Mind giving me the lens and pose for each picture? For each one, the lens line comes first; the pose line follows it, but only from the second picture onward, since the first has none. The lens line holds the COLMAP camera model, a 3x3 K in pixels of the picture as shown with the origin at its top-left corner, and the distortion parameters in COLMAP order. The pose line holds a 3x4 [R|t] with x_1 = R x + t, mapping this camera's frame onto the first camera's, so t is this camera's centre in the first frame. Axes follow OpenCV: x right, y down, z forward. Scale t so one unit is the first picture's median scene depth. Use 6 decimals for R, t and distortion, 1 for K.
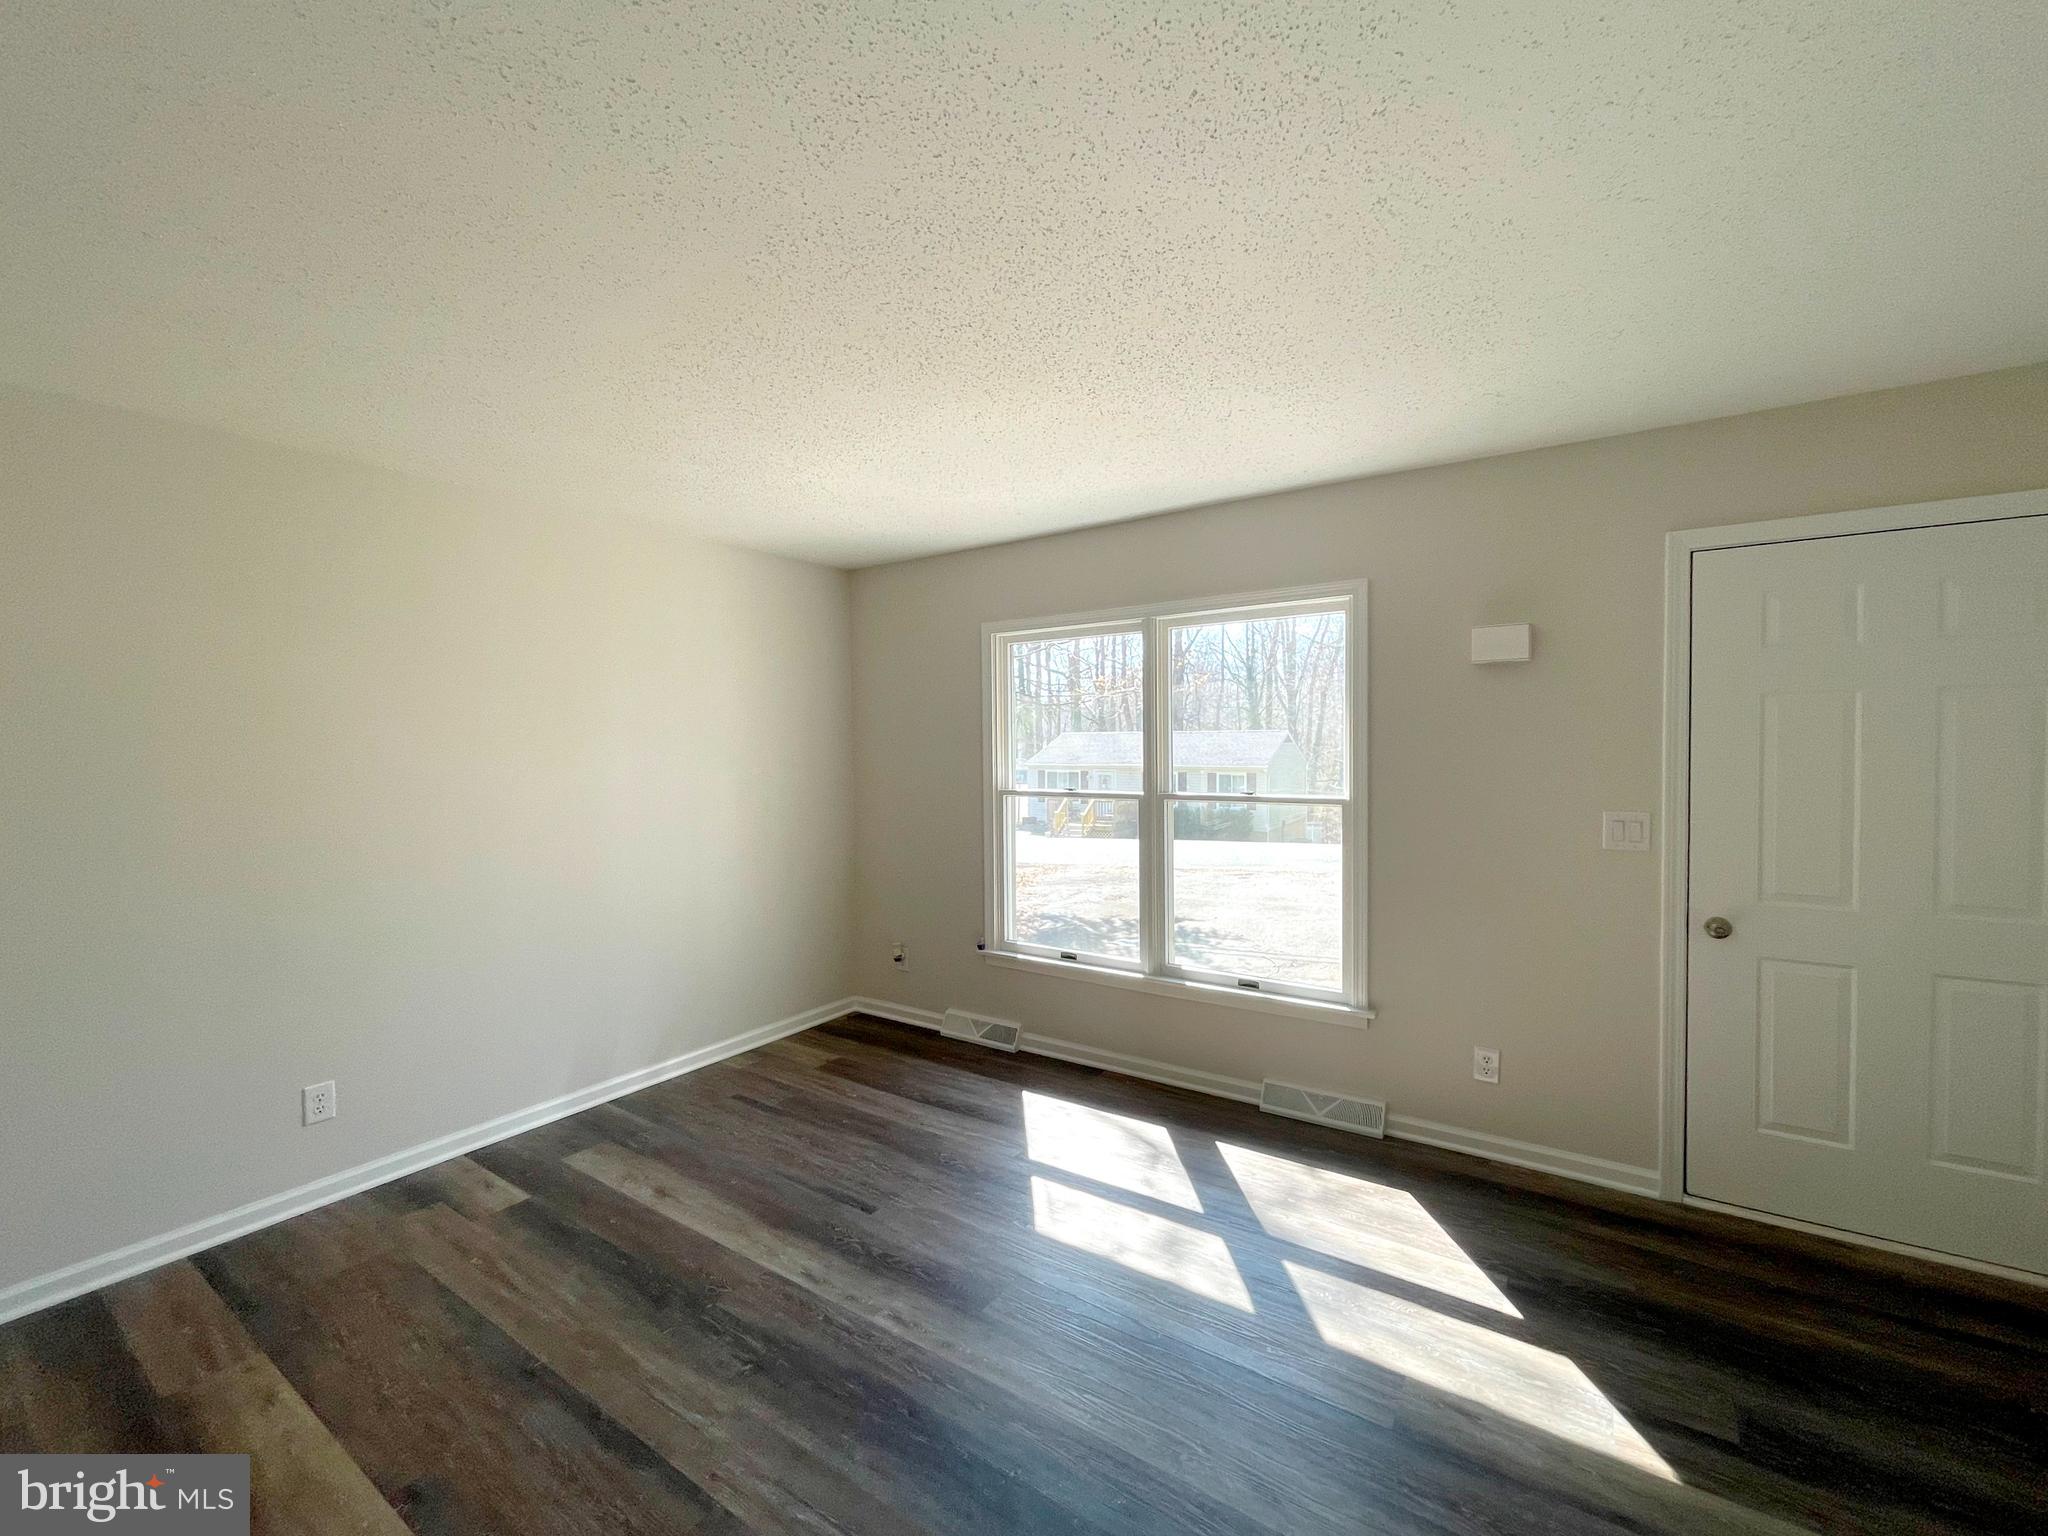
lens RADIAL K [[846.6, 0, 1021.3], [0, 846.6, 765.3], [0, 0, 1]] dist [-0.001777, 0.000329]
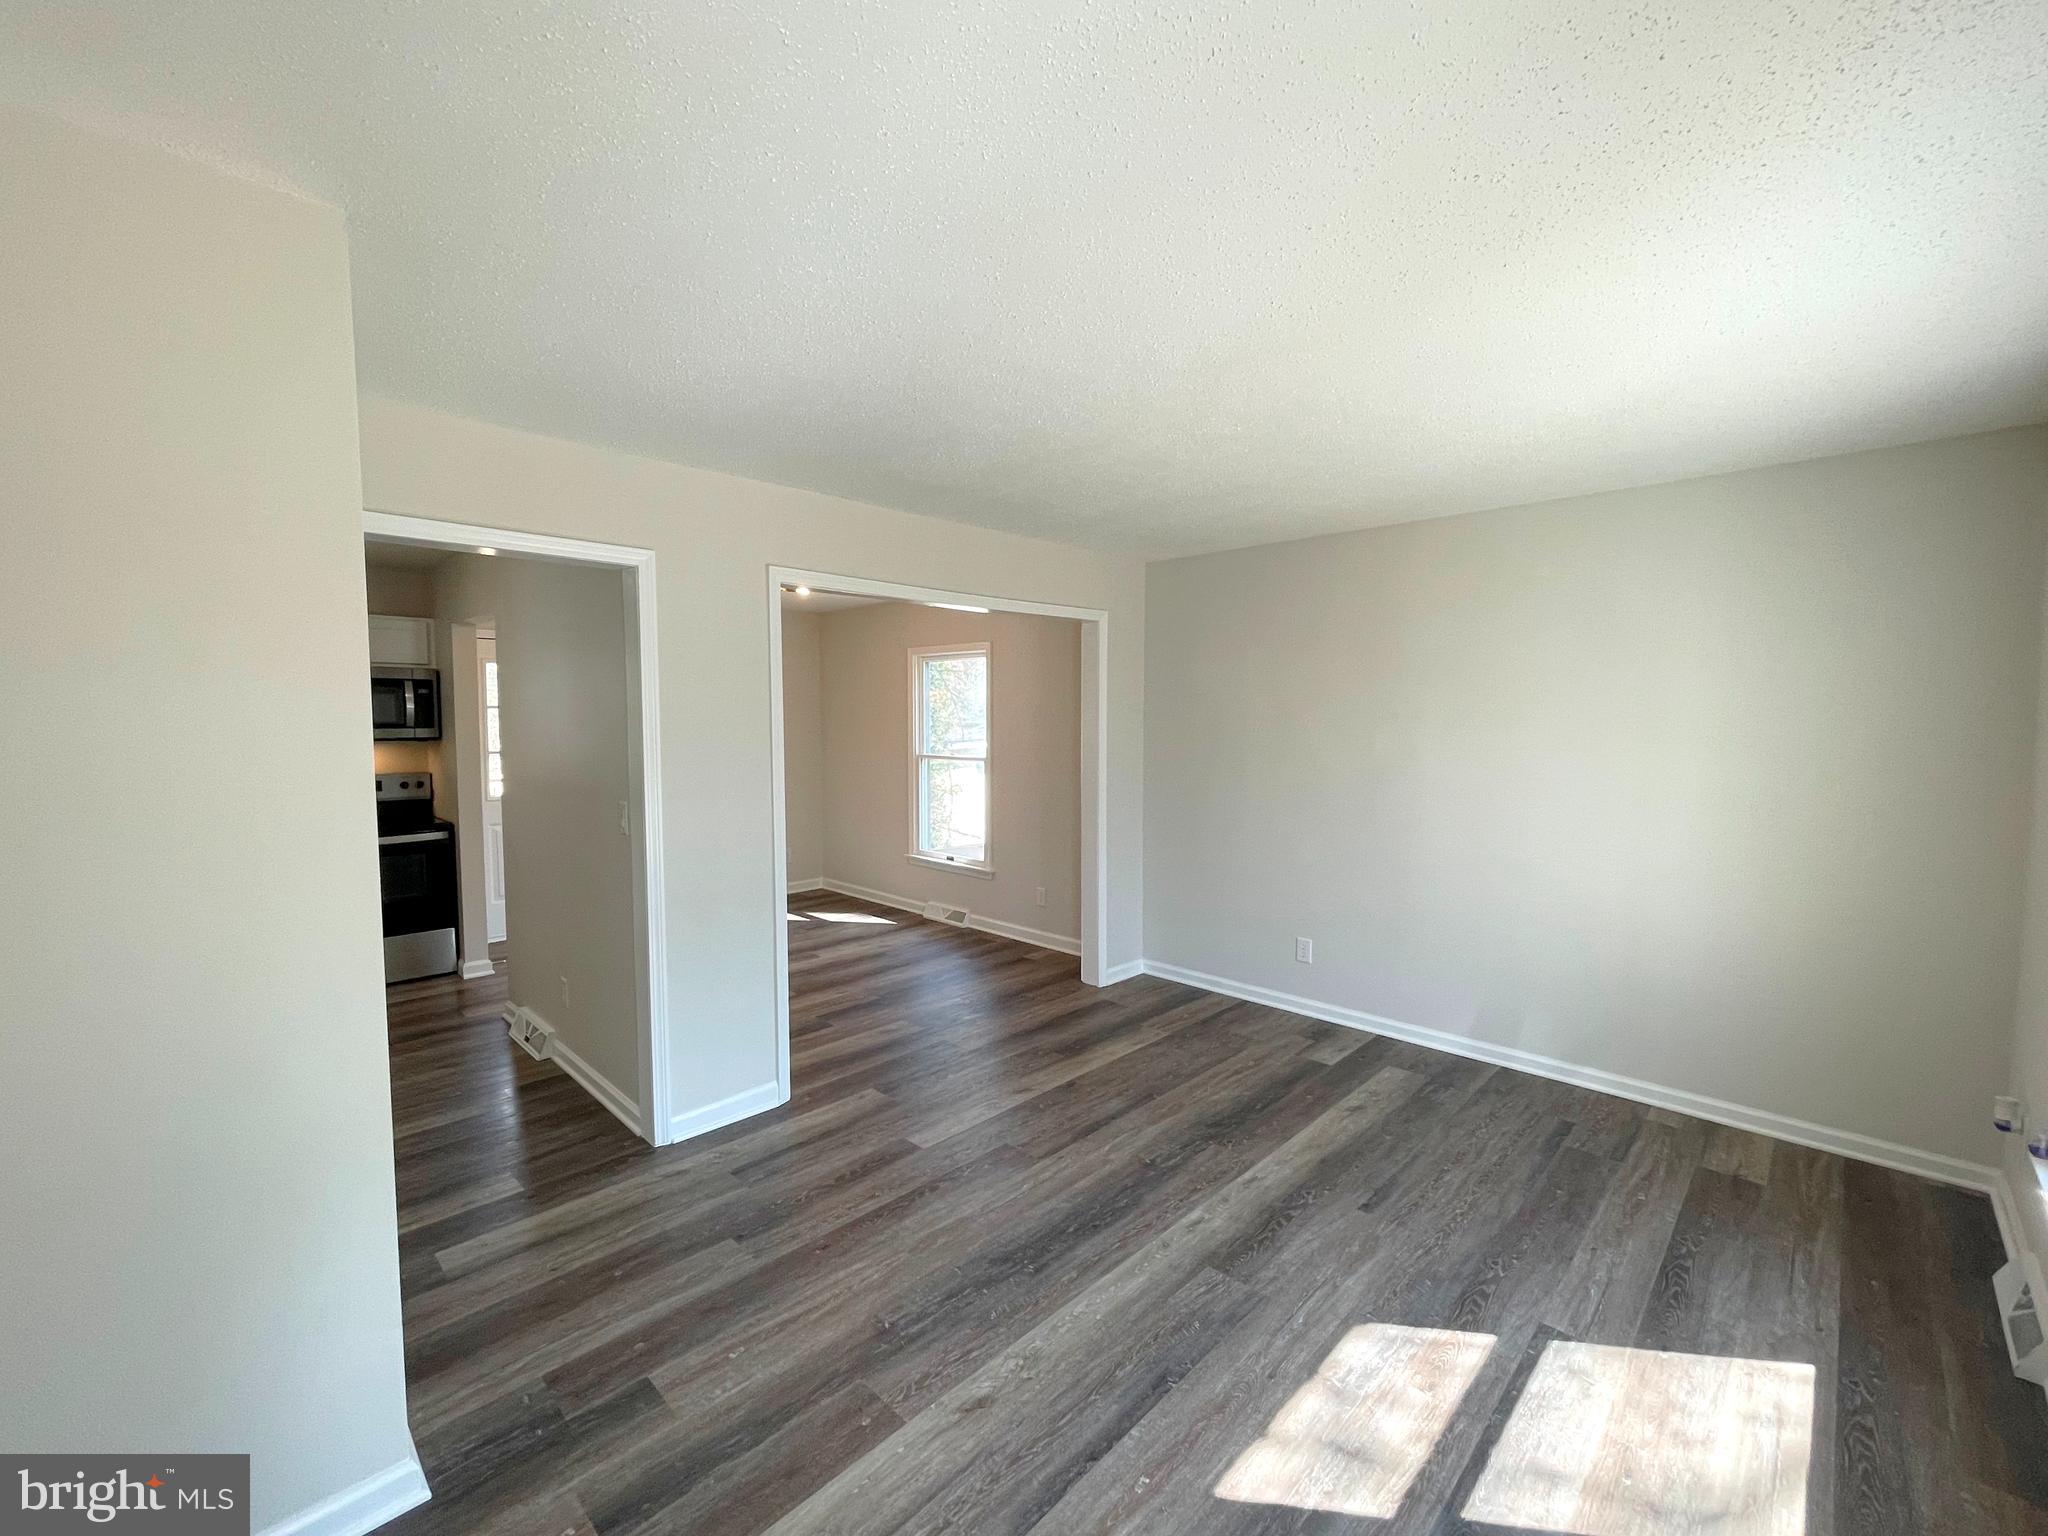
lens RADIAL K [[846.6, 0, 1021.3], [0, 846.6, 765.3], [0, 0, 1]] dist [-0.001777, 0.000329]
pose [[-0.178870, 0.062934, -0.981858, 0.784191], [-0.023698, 0.997387, 0.068247, -0.043752], [0.983587, 0.035475, -0.176912, 0.725446]]
